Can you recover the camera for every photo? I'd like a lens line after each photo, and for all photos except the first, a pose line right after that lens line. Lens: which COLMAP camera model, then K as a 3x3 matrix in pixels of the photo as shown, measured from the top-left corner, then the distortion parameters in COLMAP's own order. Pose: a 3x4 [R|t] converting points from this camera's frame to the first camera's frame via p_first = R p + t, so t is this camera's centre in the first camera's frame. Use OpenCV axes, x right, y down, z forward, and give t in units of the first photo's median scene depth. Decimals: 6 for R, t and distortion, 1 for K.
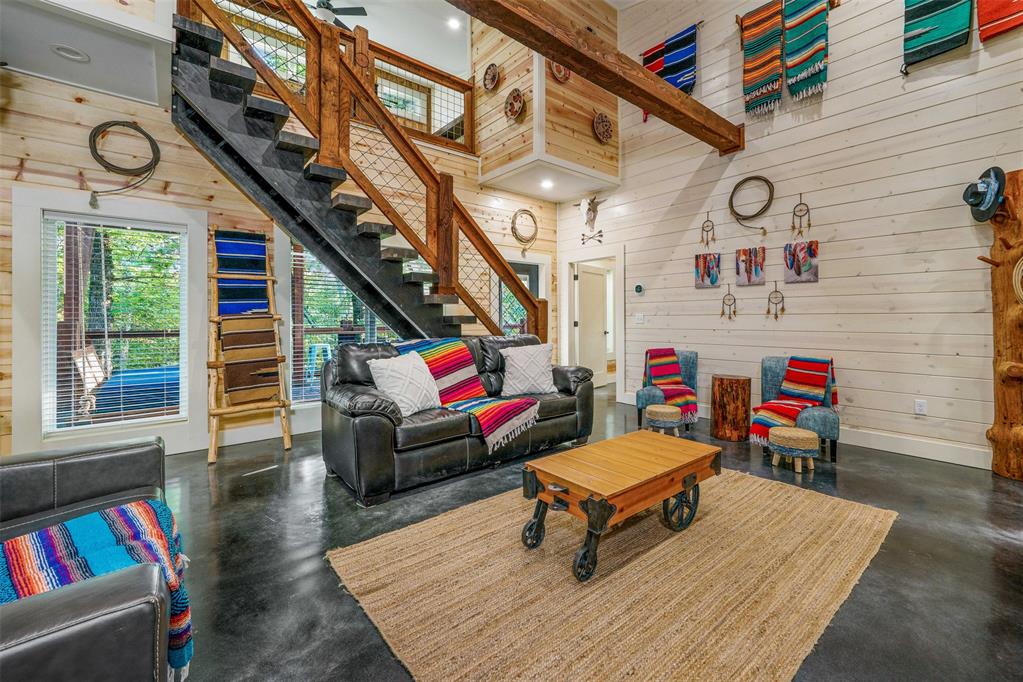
lens RADIAL K [[405.0, 0, 503.7], [0, 405.0, 315.2], [0, 0, 1]] dist [-0.010507, 0.000139]
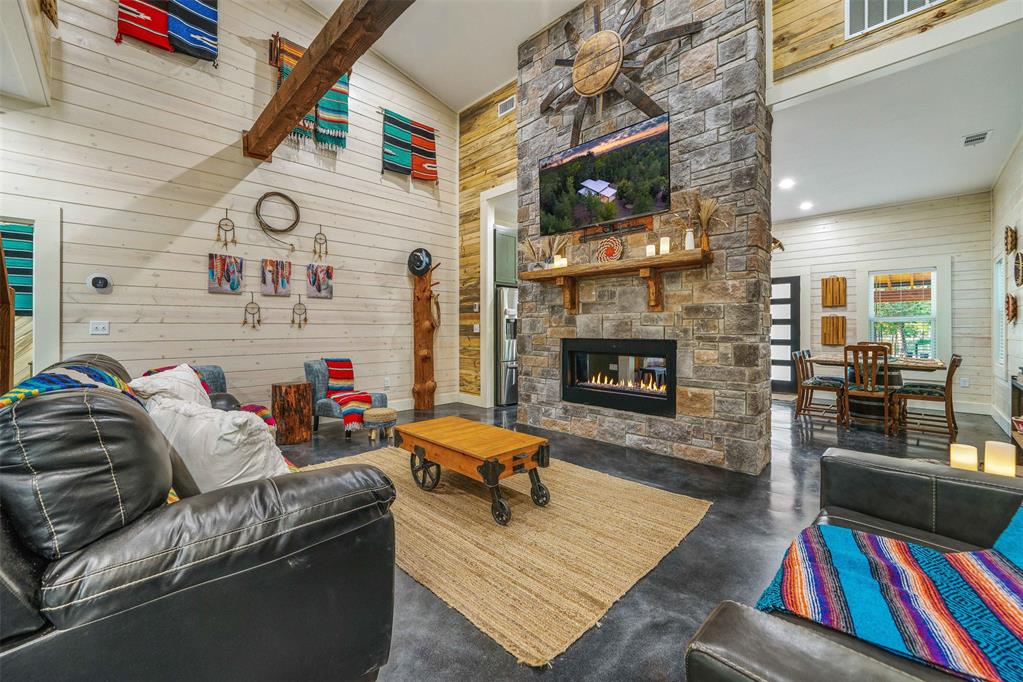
lens RADIAL K [[405.0, 0, 511.6], [0, 405.0, 327.9], [0, 0, 1]] dist [-0.010507, 0.000139]
pose [[-0.081684, 0.006684, 0.996636, -0.505570], [-0.005412, 0.999960, -0.007150, 0.013776], [-0.996644, -0.005977, -0.081645, 0.503754]]
